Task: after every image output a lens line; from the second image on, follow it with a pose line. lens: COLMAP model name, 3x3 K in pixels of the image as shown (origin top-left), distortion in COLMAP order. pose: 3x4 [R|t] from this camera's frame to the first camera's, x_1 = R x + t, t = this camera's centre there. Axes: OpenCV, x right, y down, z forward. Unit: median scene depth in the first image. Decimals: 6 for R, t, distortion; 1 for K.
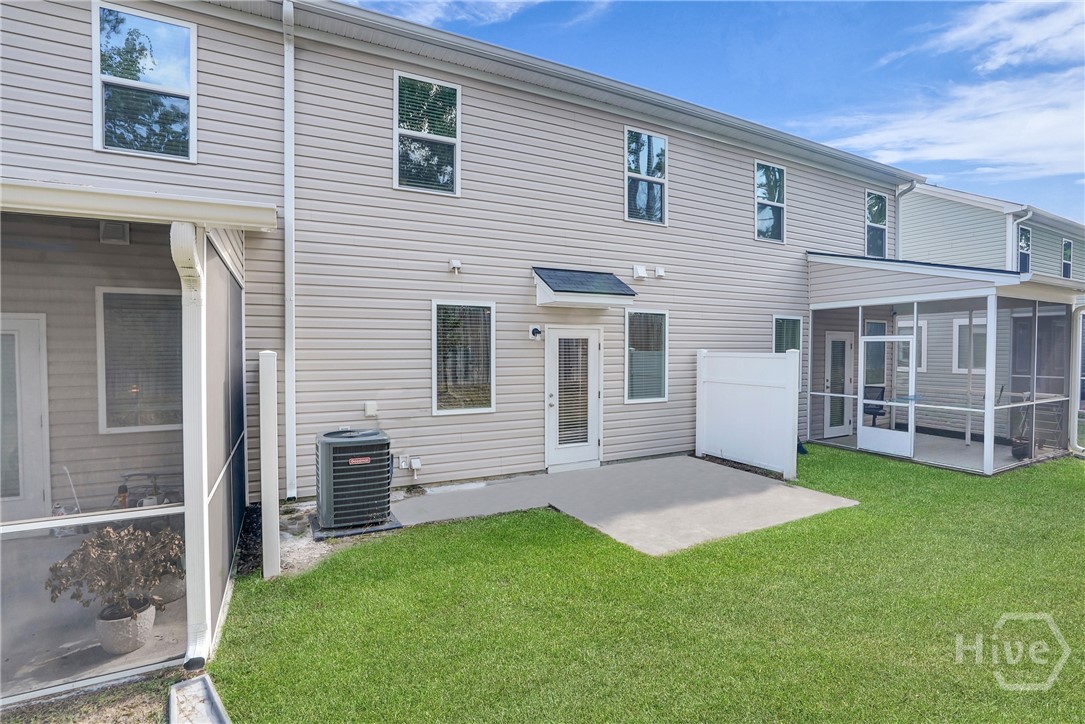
lens RADIAL K [[503.4, 0, 547.1], [0, 503.4, 363.0], [0, 0, 1]] dist [-0.034059, 0.003598]
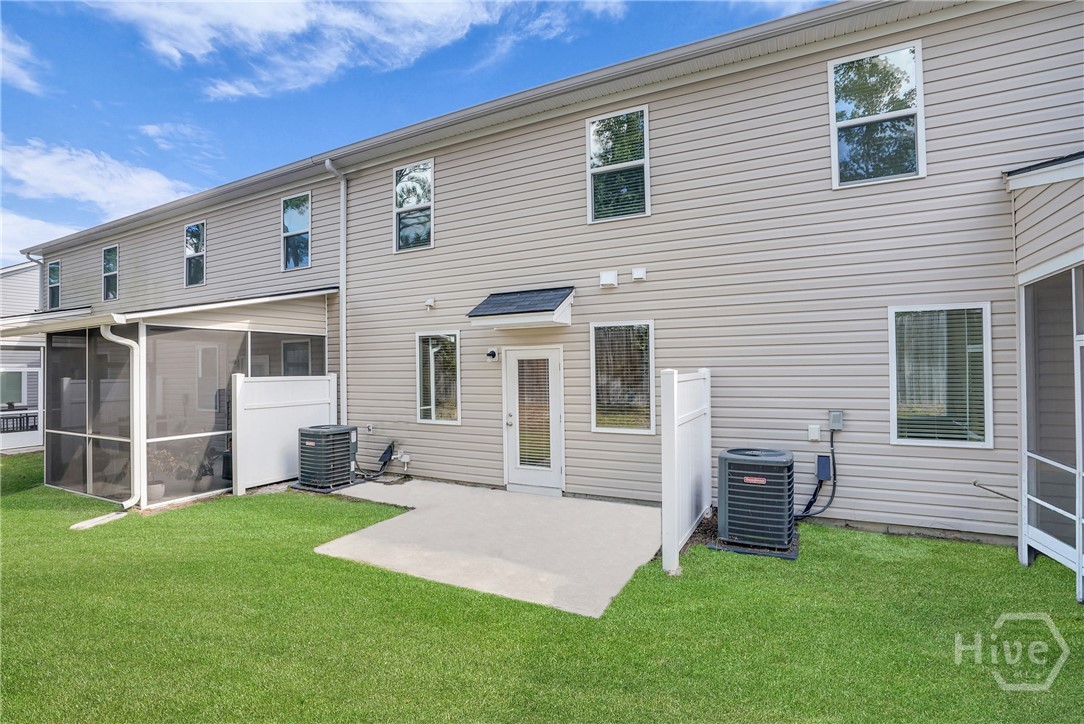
lens RADIAL K [[502.9, 0, 549.7], [0, 502.9, 363.0], [0, 0, 1]] dist [-0.034059, 0.003598]
pose [[0.589104, -0.015324, -0.807912, 0.809793], [-0.011118, 0.999572, -0.027066, -0.013671], [0.807981, 0.024927, 0.588681, 0.417745]]
